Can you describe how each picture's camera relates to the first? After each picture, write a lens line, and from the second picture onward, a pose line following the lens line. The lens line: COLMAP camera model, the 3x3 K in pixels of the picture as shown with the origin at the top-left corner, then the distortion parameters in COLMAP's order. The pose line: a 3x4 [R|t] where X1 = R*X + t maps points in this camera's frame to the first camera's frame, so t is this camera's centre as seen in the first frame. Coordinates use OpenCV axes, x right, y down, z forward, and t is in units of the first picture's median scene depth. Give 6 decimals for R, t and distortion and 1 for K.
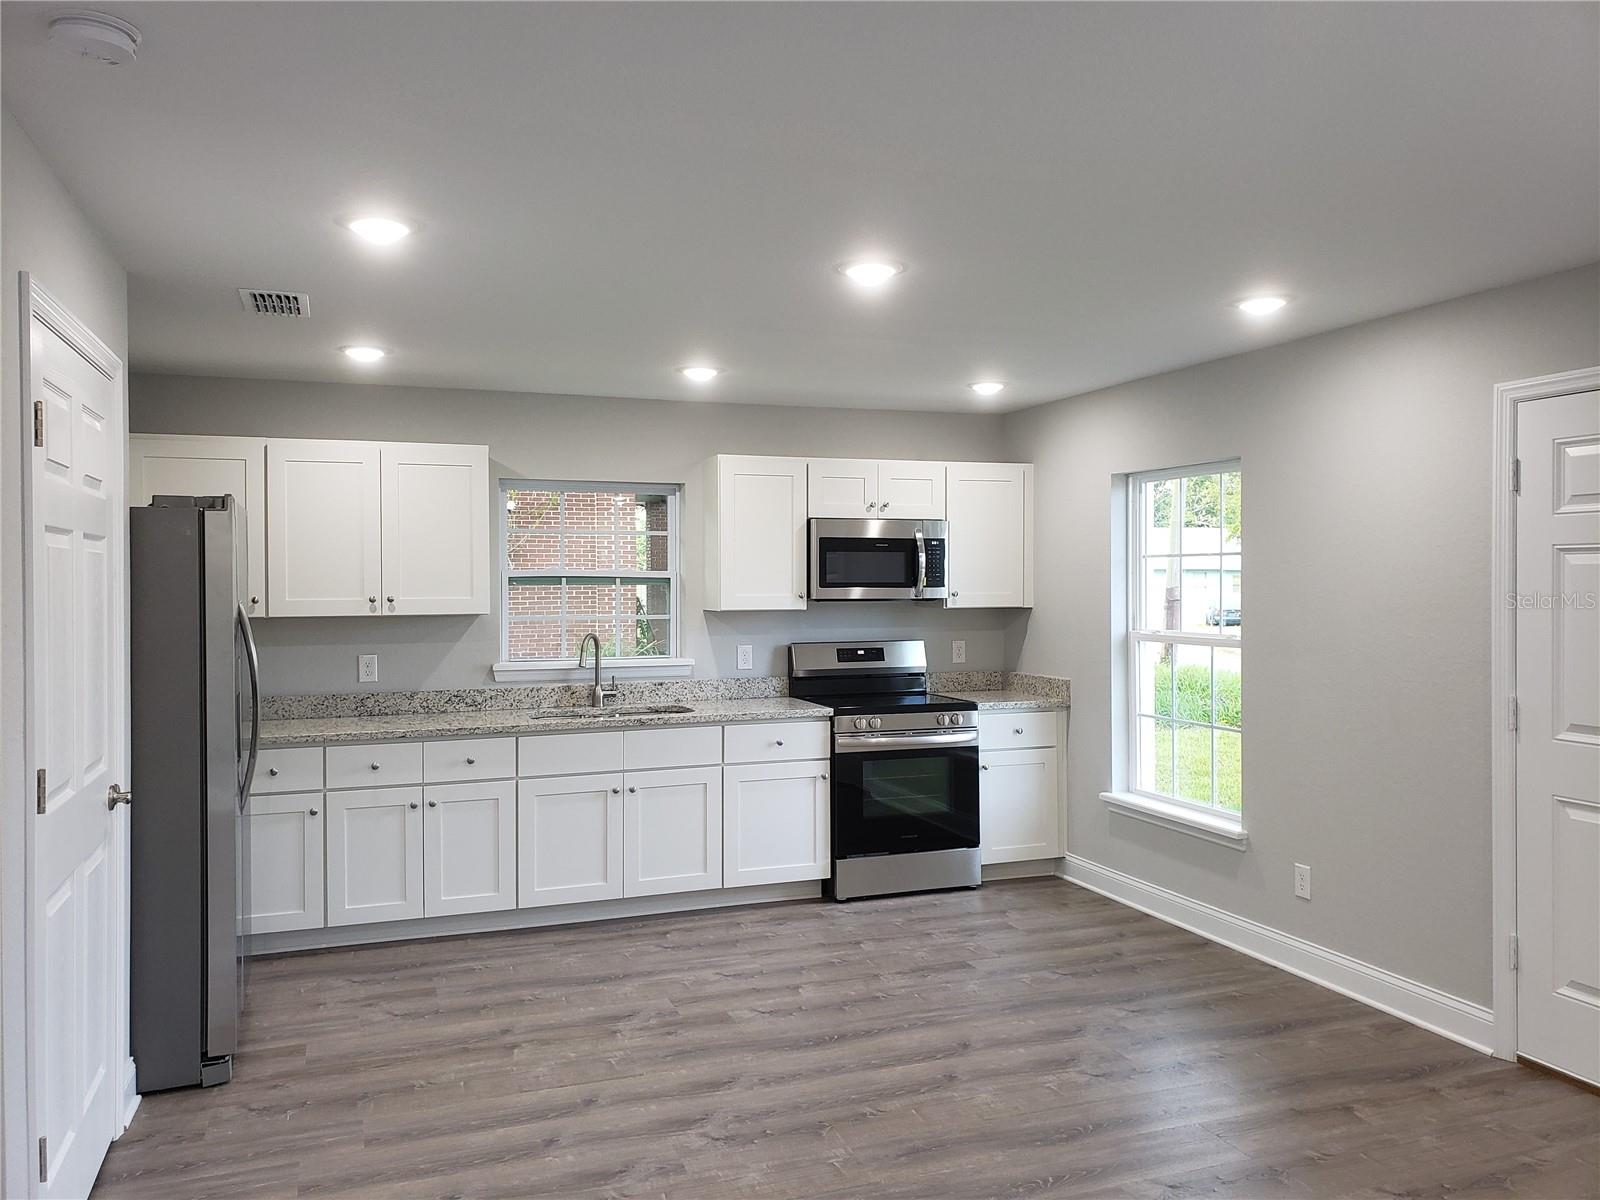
lens RADIAL K [[1206.2, 0, 962.1], [0, 1206.2, 560.9], [0, 0, 1]] dist [0.110585, -0.139676]
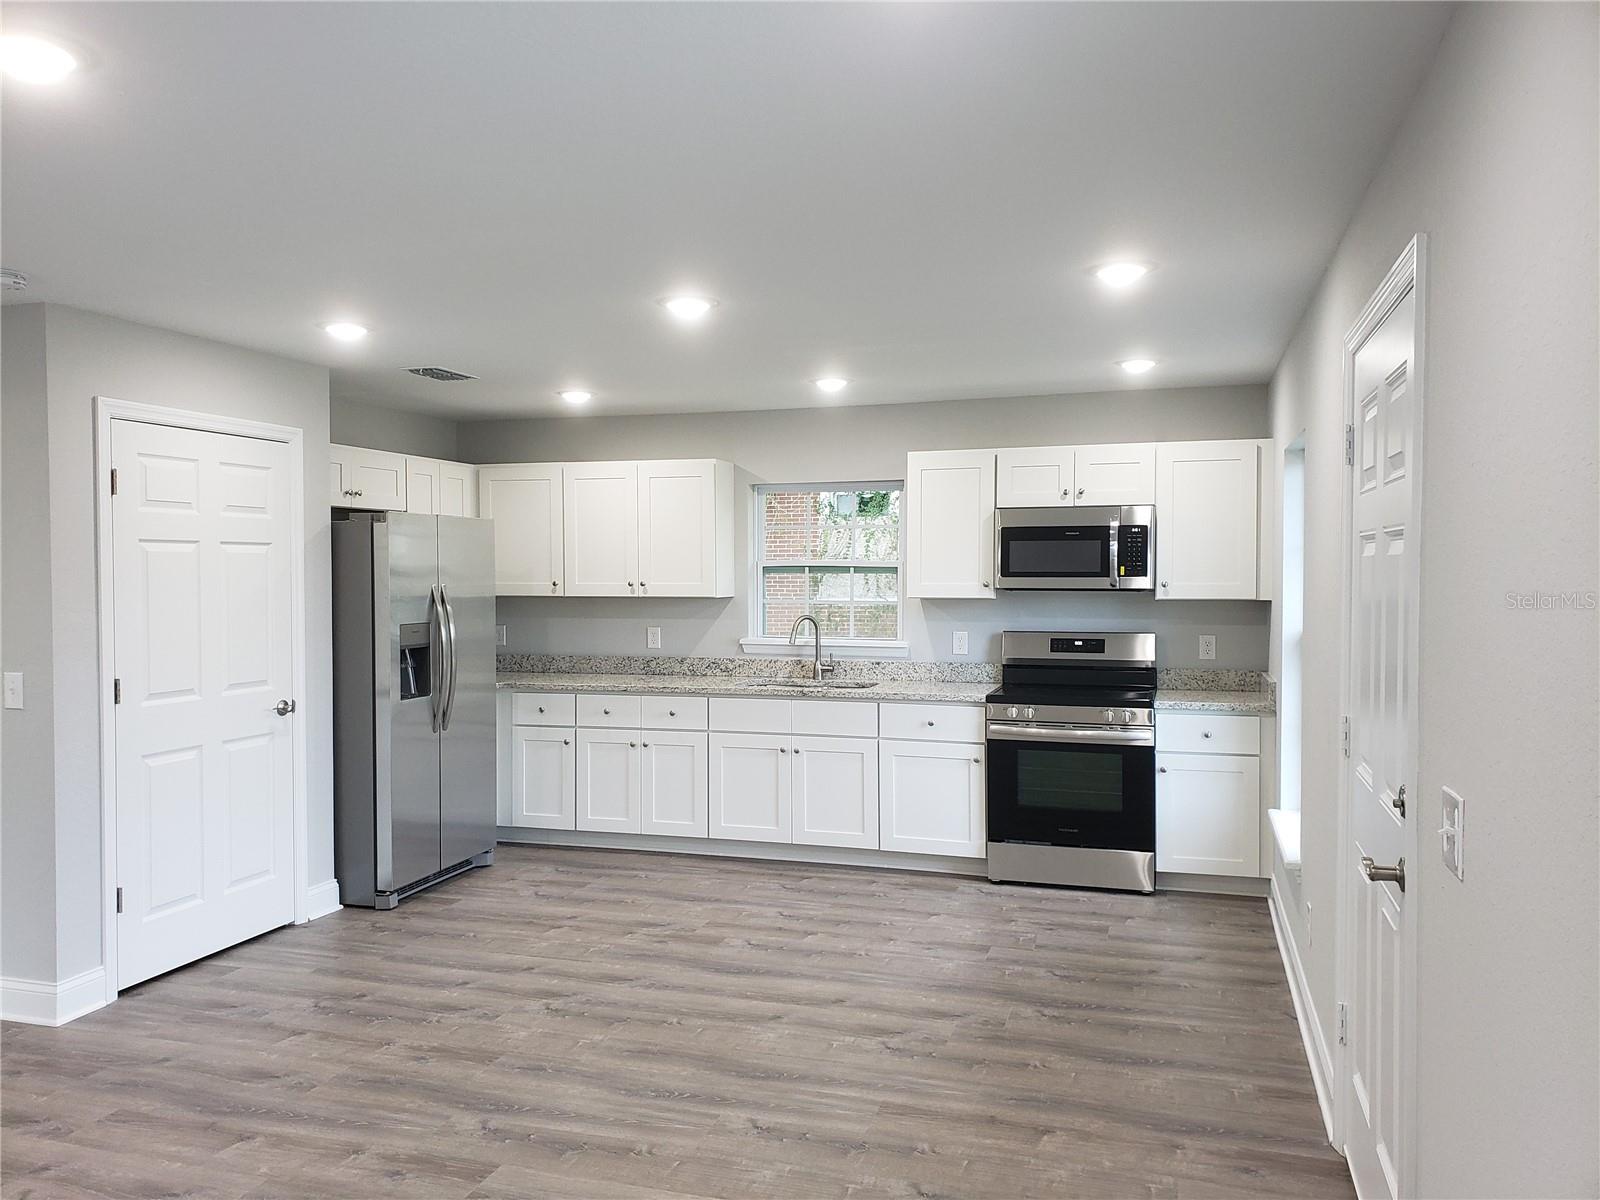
lens RADIAL K [[1237.2, 0, 796.2], [0, 1237.2, 586.6], [0, 0, 1]] dist [0.018566, 0.003665]
pose [[0.796249, 0.012794, -0.604833, 0.402033], [0.007454, 0.999493, 0.030955, -0.003484], [0.604923, -0.029156, 0.795750, 0.072445]]
